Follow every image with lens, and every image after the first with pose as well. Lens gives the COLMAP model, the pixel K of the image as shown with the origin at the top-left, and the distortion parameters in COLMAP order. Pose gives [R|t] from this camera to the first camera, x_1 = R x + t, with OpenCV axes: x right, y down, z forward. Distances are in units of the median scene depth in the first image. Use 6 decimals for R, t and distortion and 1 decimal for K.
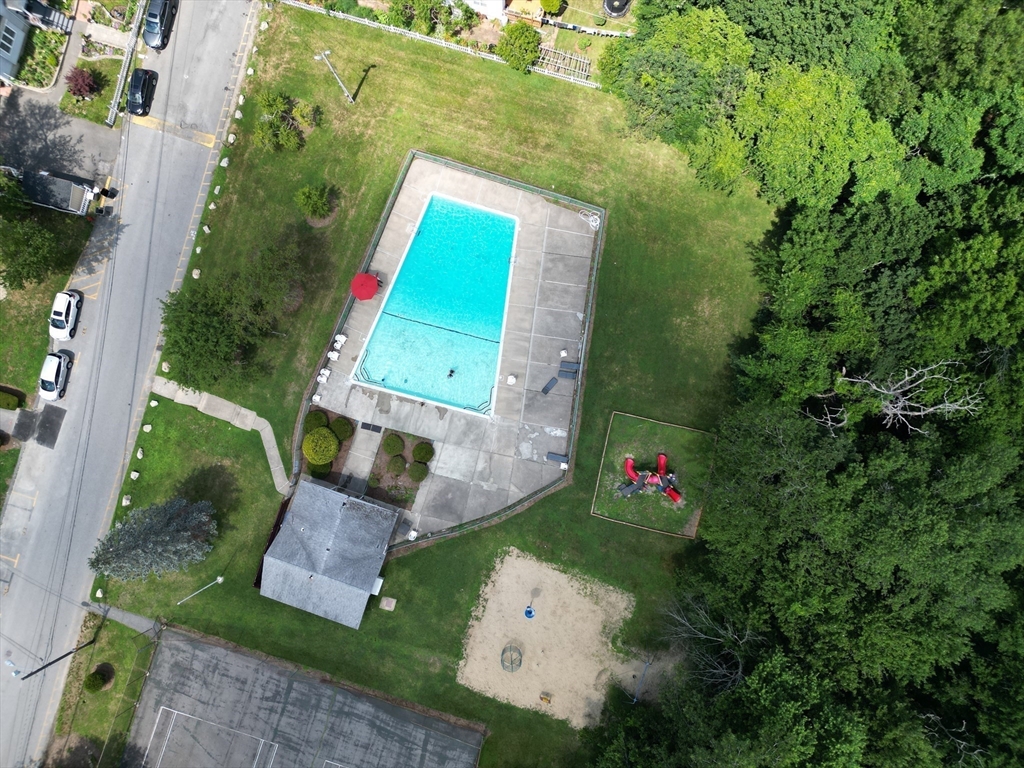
lens RADIAL K [[710.1, 0, 512.5], [0, 710.1, 383.8], [0, 0, 1]] dist [0.007948, 0.003061]
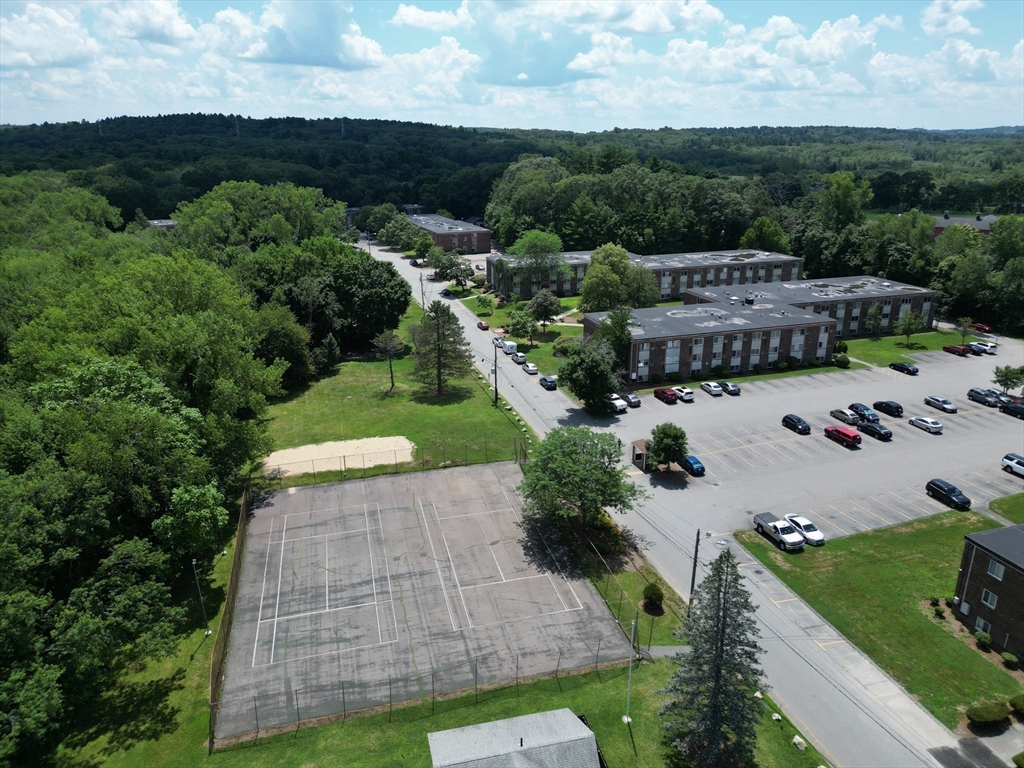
lens RADIAL K [[710.1, 0, 511.6], [0, 710.1, 385.7], [0, 0, 1]] dist [0.007948, 0.003061]
pose [[-0.841764, 0.183479, -0.507709, 0.008458], [-0.539272, -0.242454, 0.806475, -0.180873], [0.024875, 0.952655, 0.303035, 0.434698]]
